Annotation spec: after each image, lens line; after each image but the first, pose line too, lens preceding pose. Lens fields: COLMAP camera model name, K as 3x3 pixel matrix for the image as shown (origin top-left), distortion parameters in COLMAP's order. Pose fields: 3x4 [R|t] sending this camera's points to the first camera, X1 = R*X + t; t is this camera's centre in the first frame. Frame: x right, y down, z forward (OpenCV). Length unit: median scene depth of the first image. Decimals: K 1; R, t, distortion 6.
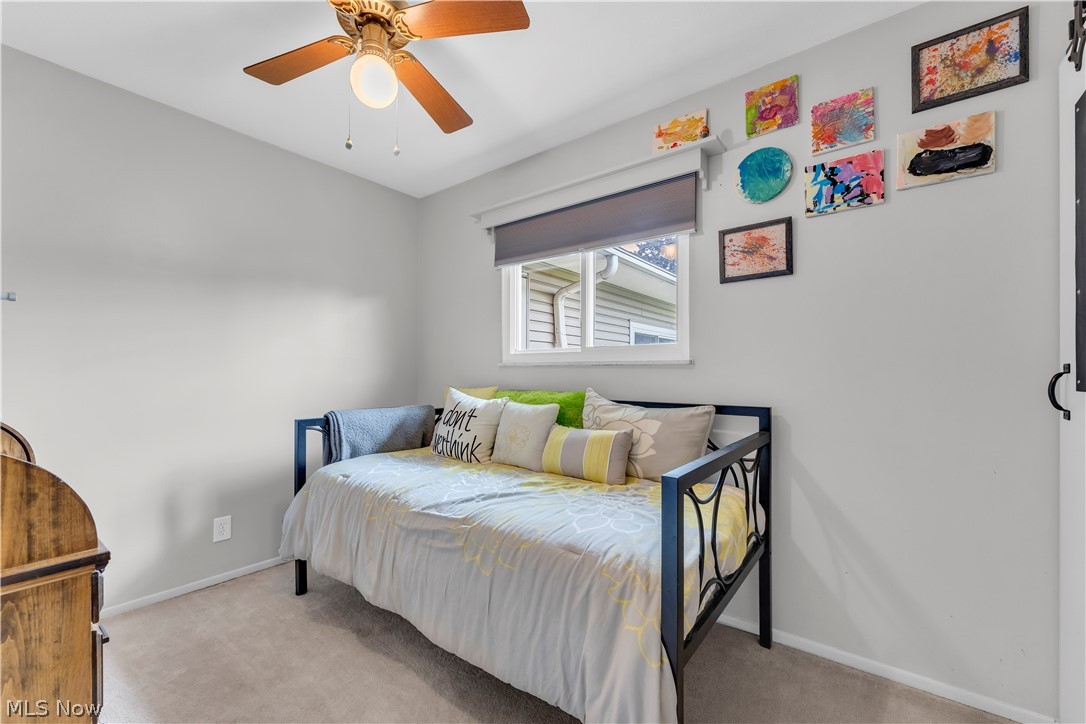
lens RADIAL K [[441.1, 0, 537.3], [0, 441.1, 370.0], [0, 0, 1]] dist [-0.000998, -0.000340]
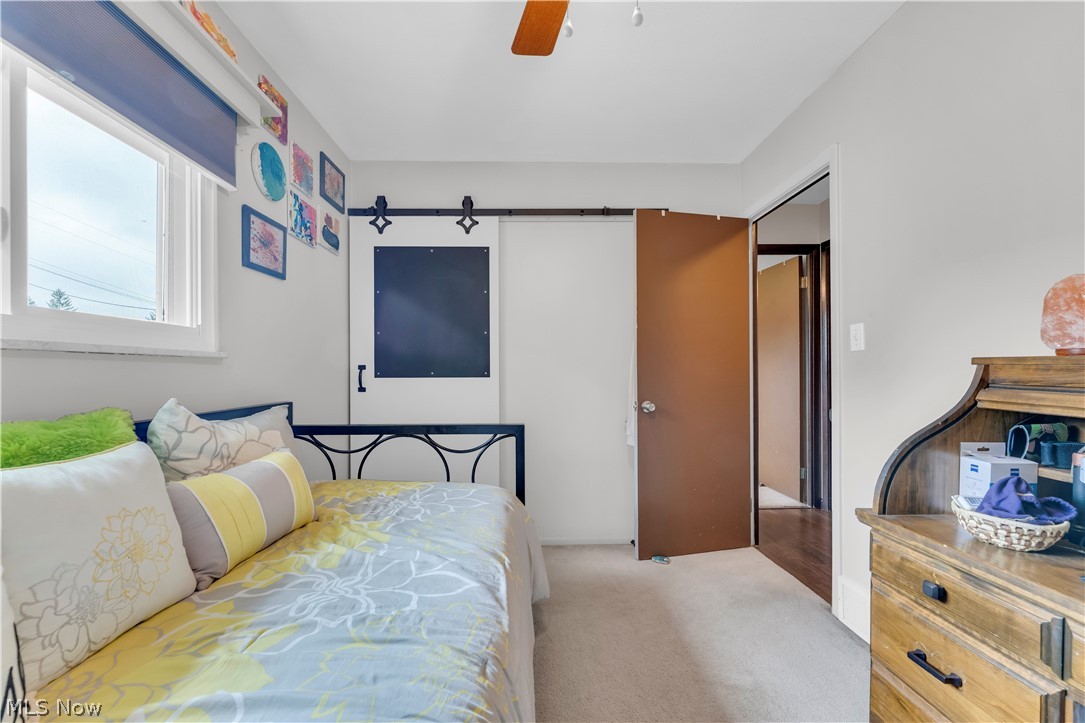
lens RADIAL K [[441.3, 0, 533.6], [0, 441.3, 369.7], [0, 0, 1]] dist [-0.001764, -0.000131]
pose [[-0.626890, -0.002147, 0.779105, -0.671795], [-0.001937, 0.999997, 0.001198, 0.003159], [-0.779105, -0.000758, -0.626893, 1.216108]]
